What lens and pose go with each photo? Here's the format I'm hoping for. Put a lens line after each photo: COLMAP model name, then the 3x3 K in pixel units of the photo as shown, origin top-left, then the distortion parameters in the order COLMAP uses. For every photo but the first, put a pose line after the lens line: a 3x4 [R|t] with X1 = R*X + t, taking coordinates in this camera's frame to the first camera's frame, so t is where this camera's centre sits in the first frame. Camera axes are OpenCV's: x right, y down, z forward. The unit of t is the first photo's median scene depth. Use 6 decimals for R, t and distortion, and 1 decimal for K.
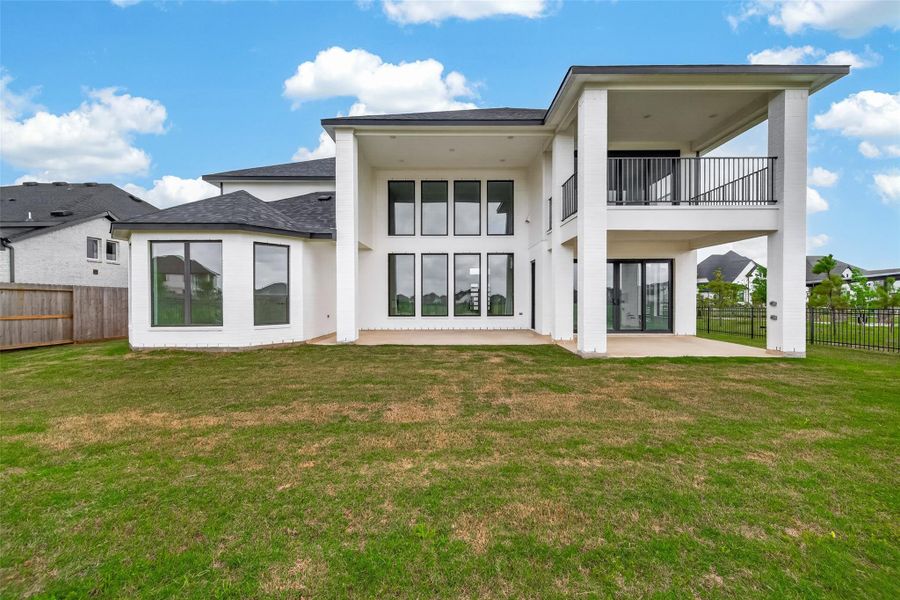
lens RADIAL K [[357.4, 0, 454.0], [0, 357.4, 295.9], [0, 0, 1]] dist [0.006823, -0.000141]
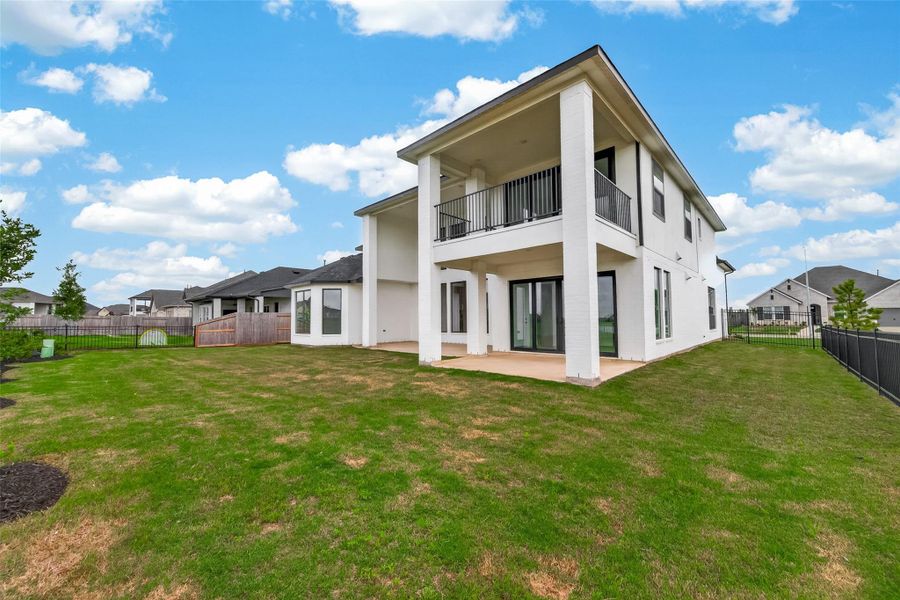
lens RADIAL K [[356.4, 0, 454.5], [0, 356.4, 302.7], [0, 0, 1]] dist [0.006407, 0.000079]
pose [[0.724126, -0.037026, -0.688673, 1.101688], [0.014822, 0.999163, -0.038134, 0.001631], [0.689509, 0.017407, 0.724068, 0.130427]]
